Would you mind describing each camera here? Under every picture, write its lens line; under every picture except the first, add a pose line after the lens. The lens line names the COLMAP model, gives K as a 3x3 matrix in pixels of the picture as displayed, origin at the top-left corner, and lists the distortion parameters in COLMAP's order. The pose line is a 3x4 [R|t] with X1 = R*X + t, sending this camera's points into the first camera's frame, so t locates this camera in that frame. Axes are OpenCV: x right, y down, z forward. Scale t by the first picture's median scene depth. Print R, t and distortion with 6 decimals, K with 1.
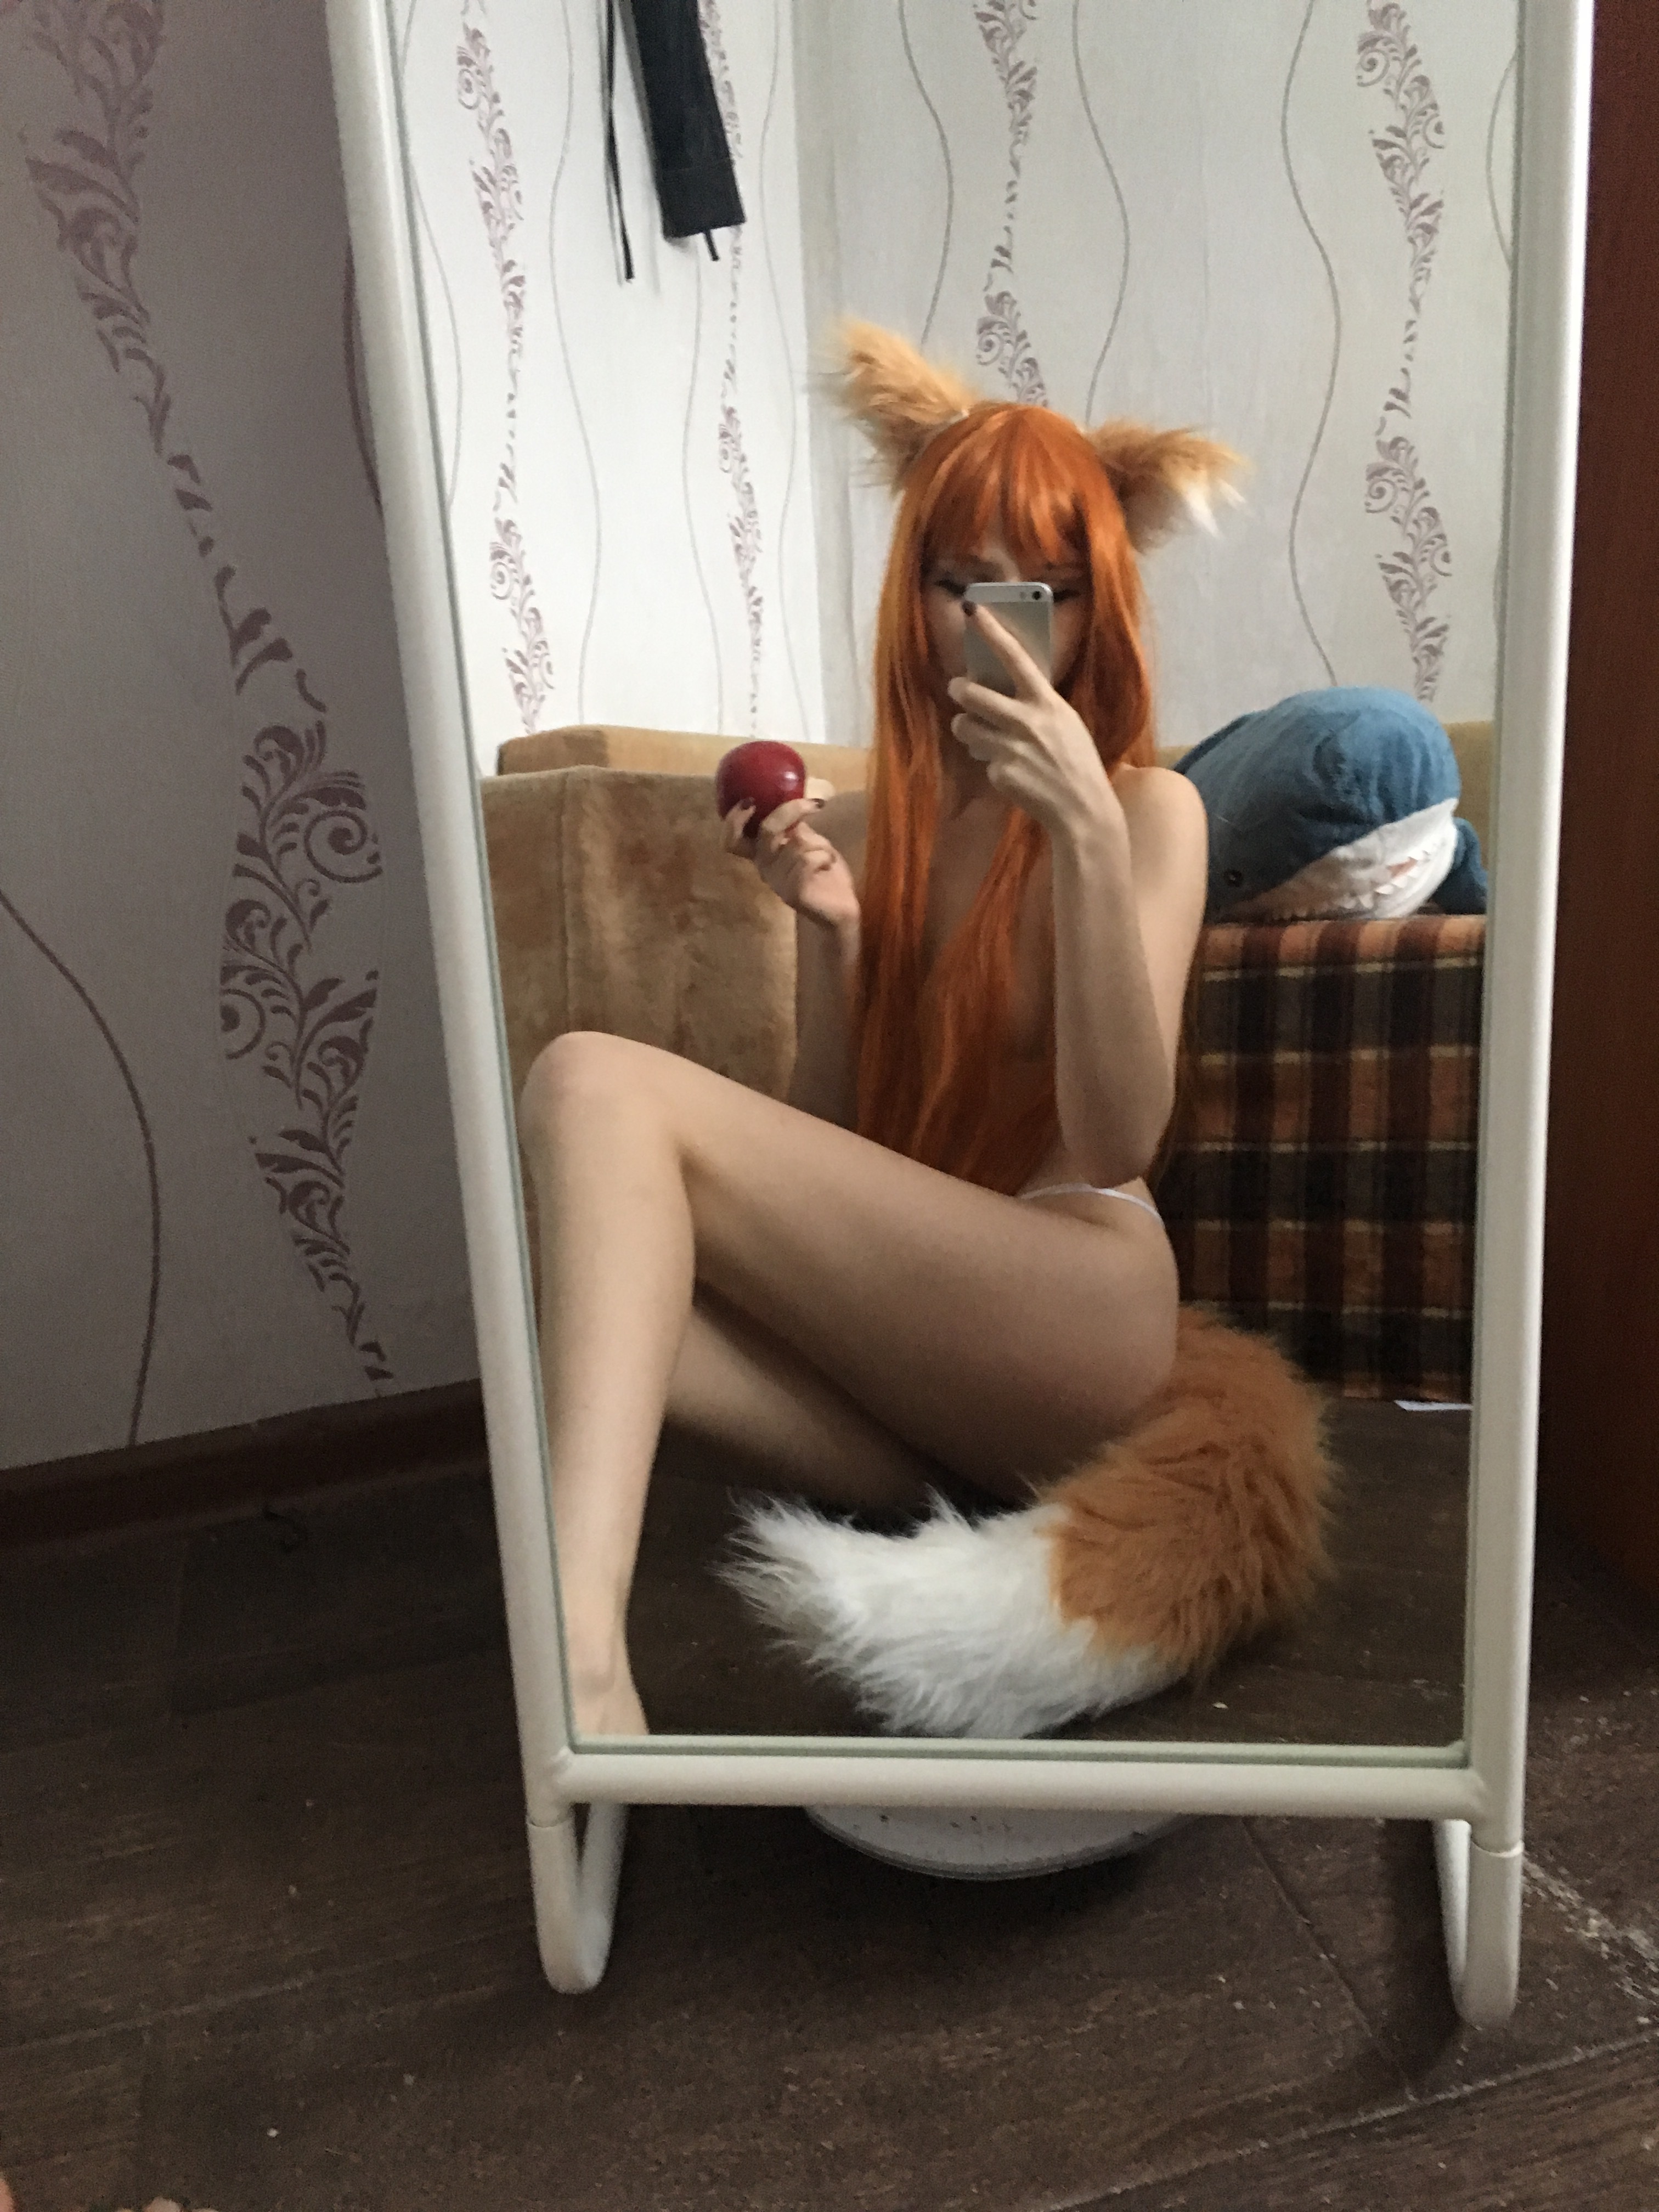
lens RADIAL K [[1922.1, 0, 826.5], [0, 1922.1, 1112.6], [0, 0, 1]] dist [0.066684, -0.096416]
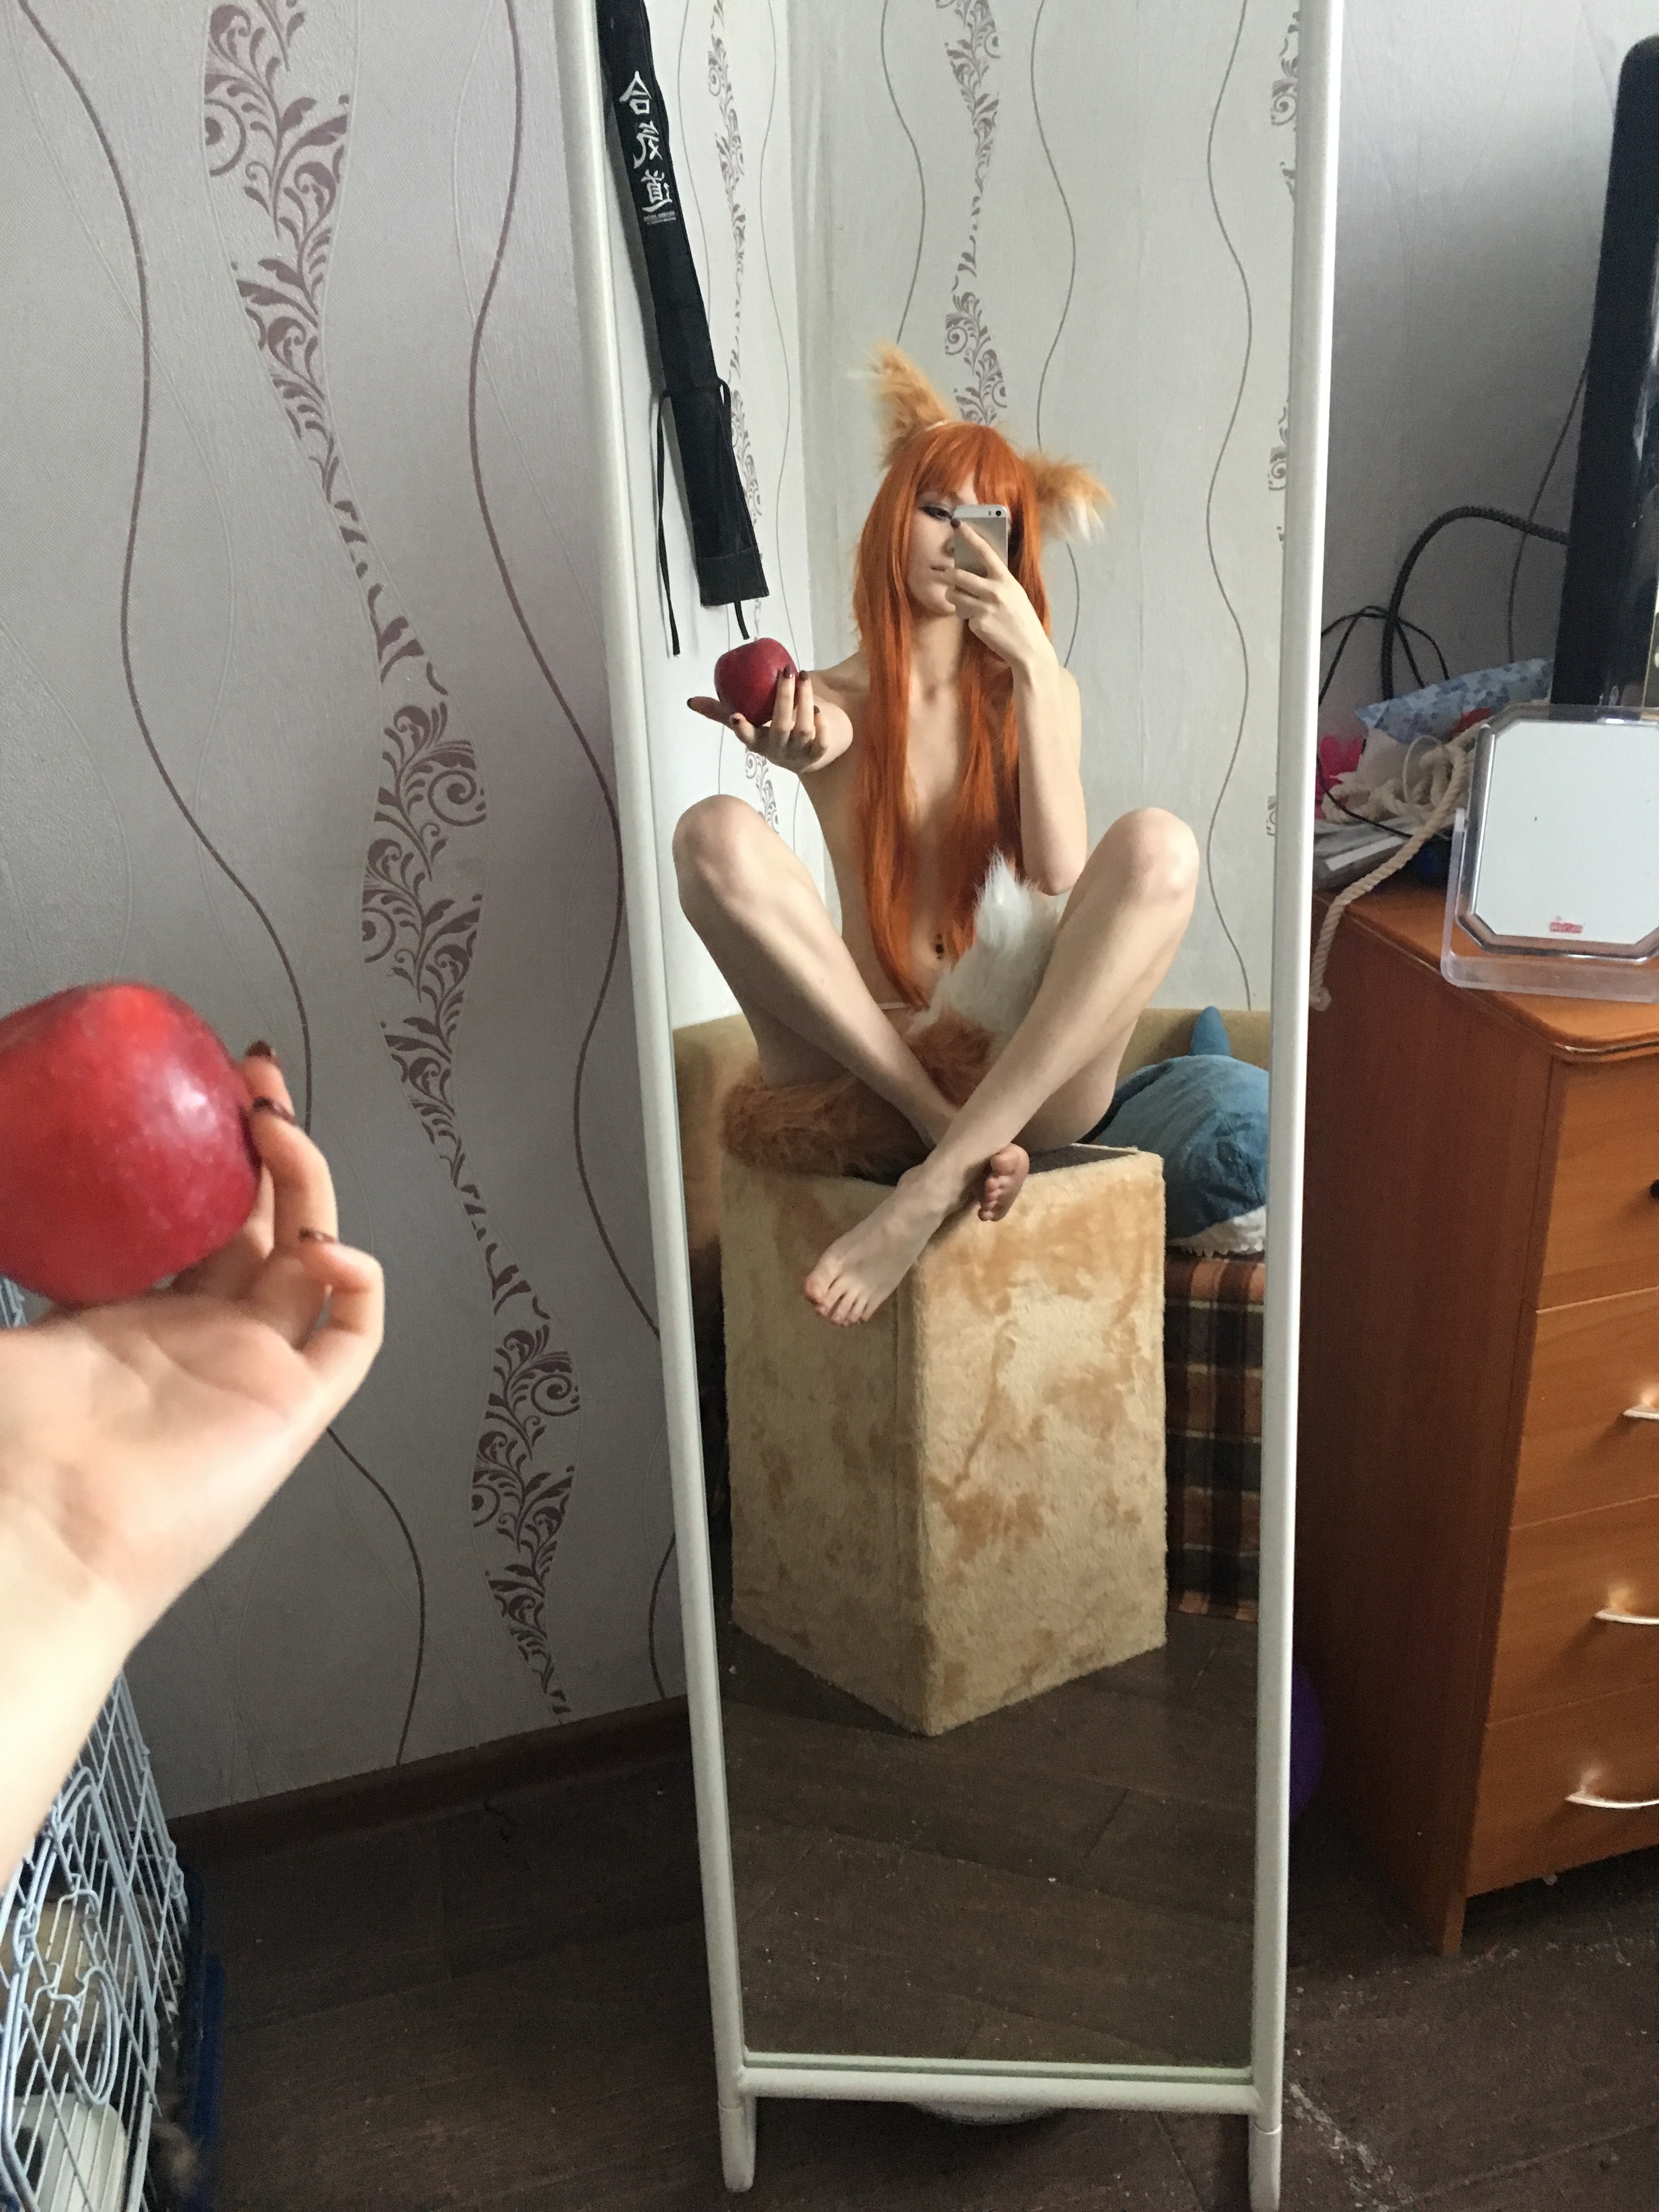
lens RADIAL K [[1883.0, 0, 819.1], [0, 1883.0, 1111.2], [0, 0, 1]] dist [0.095547, -0.125326]
pose [[0.999817, 0.003397, 0.018817, -0.070399], [-0.004040, 0.999404, 0.034276, -0.410876], [-0.018689, -0.034345, 0.999235, -0.484686]]
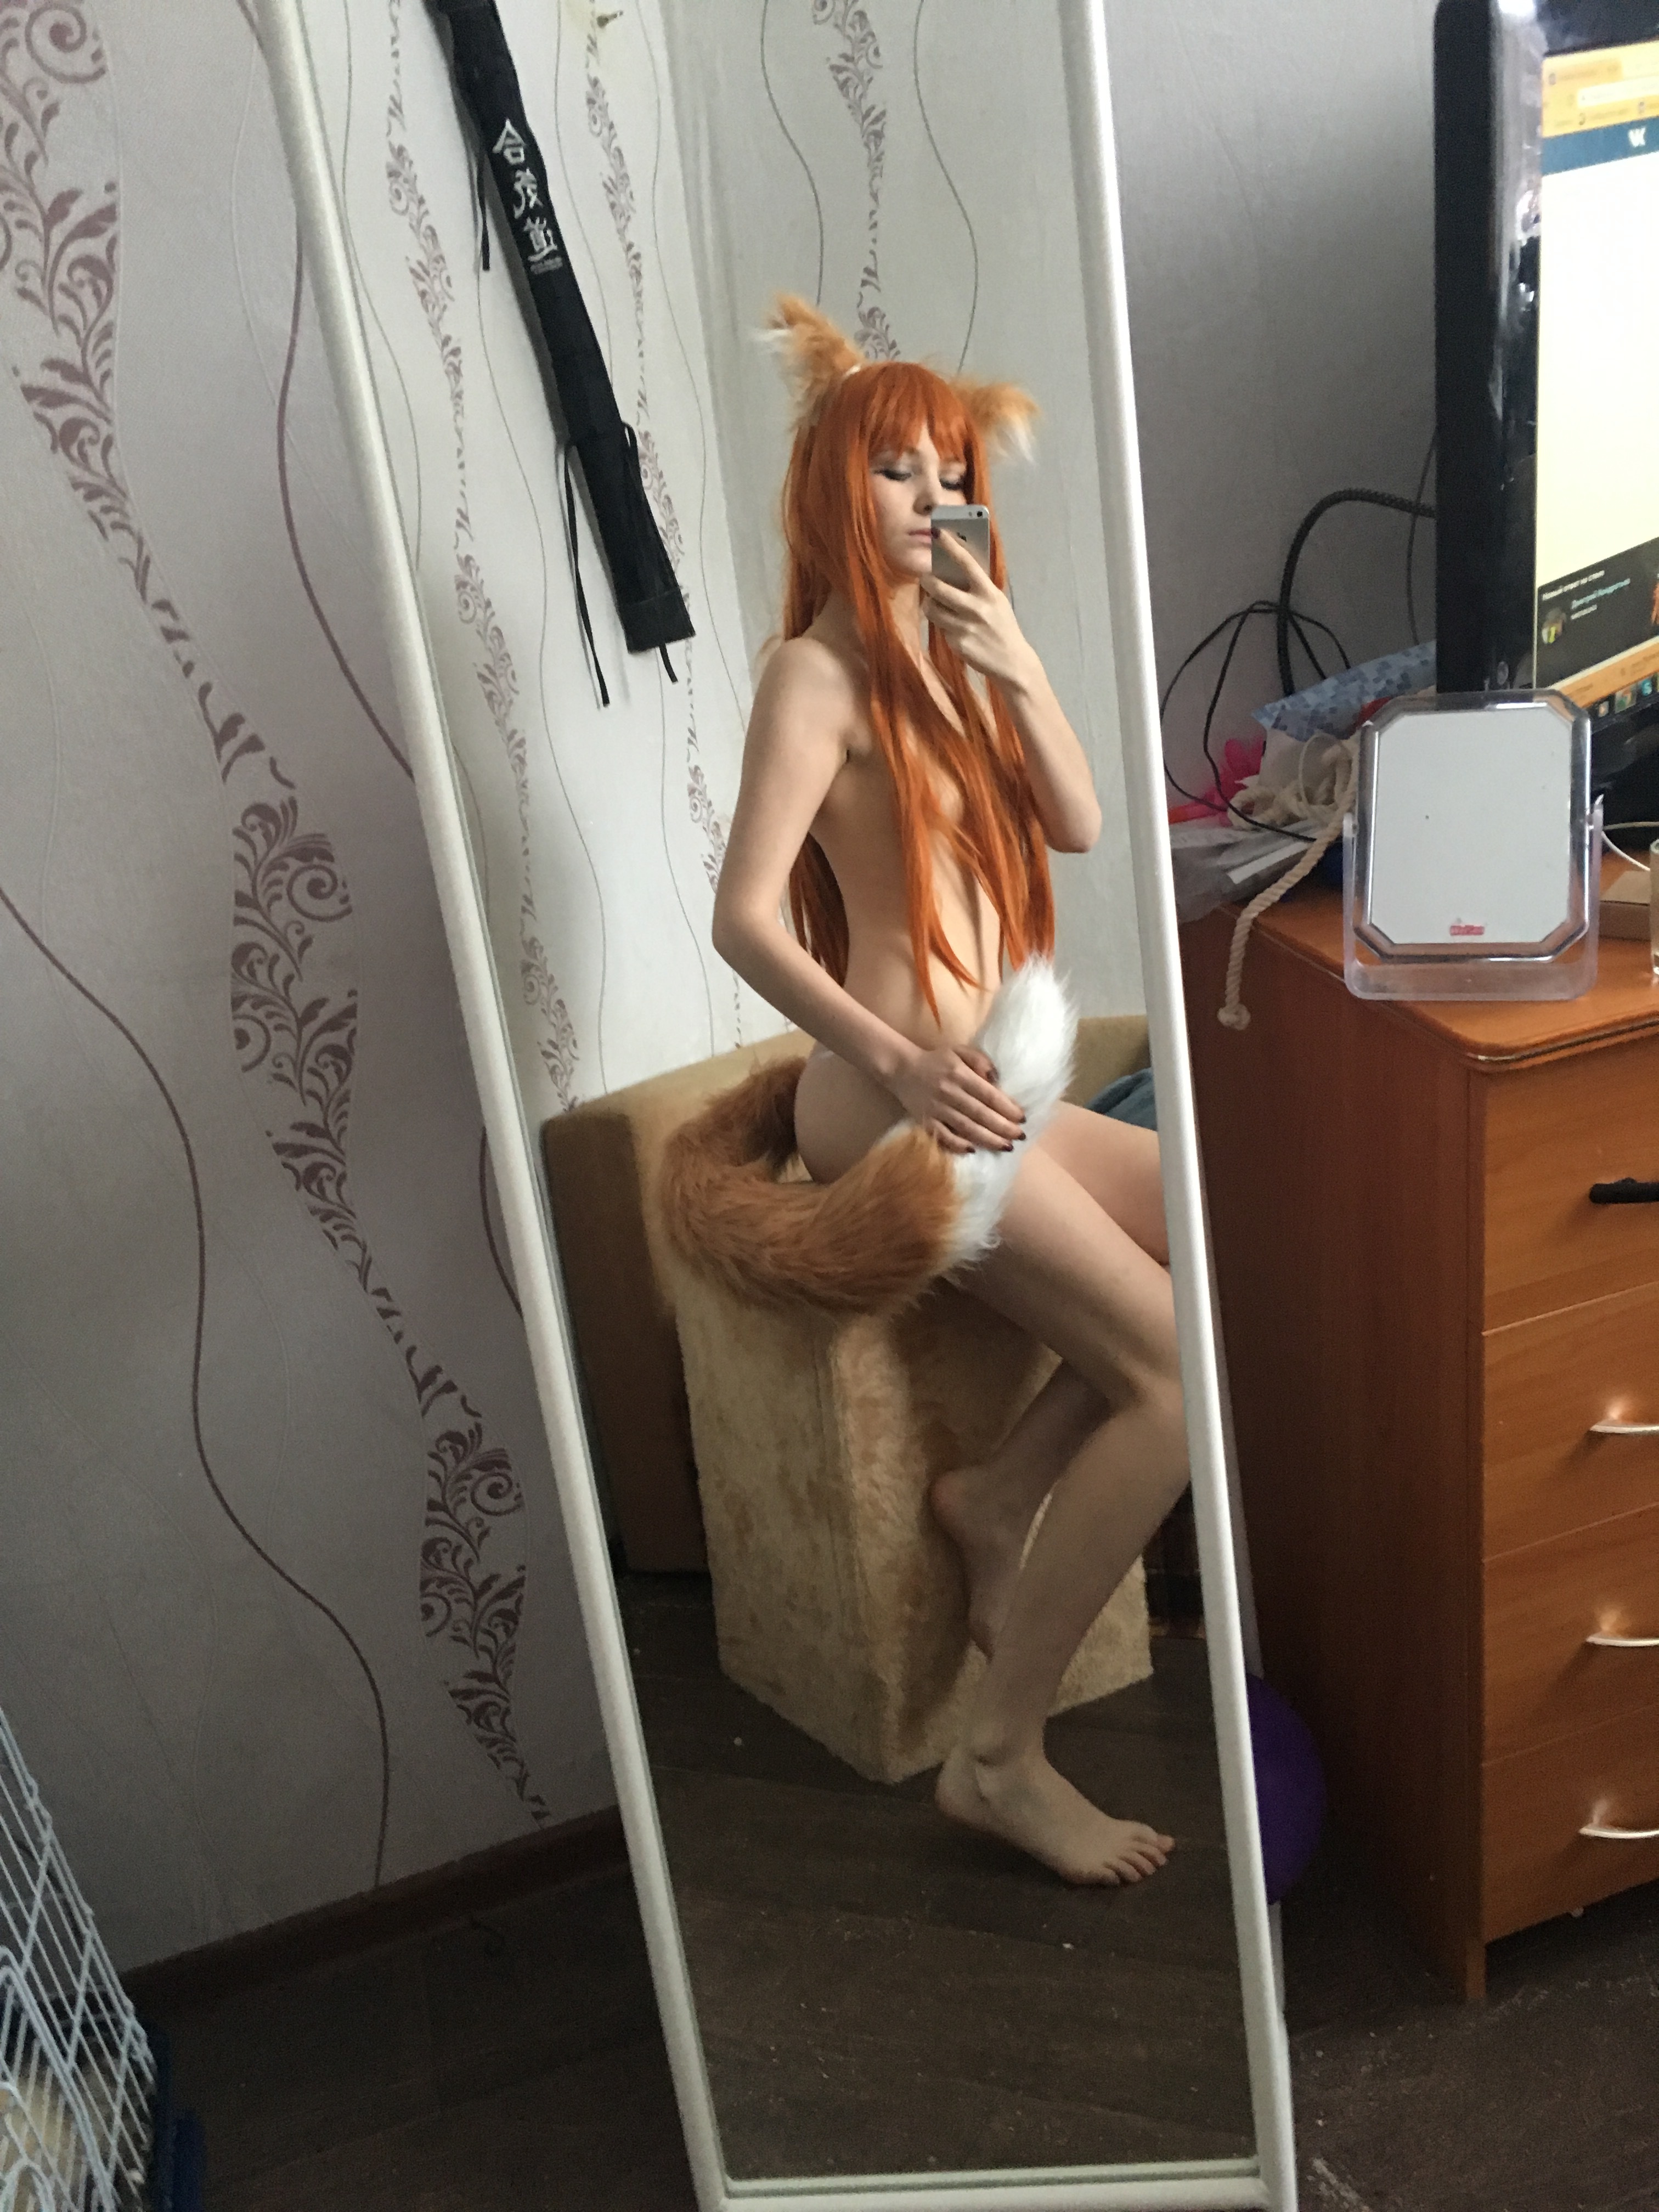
lens RADIAL K [[1878.4, 0, 820.4], [0, 1878.4, 1114.6], [0, 0, 1]] dist [0.095174, -0.128287]
pose [[0.996202, -0.087066, -0.000687, 0.020661], [0.087051, 0.995823, 0.027541, -0.439919], [-0.001713, -0.027496, 0.999620, -0.425389]]
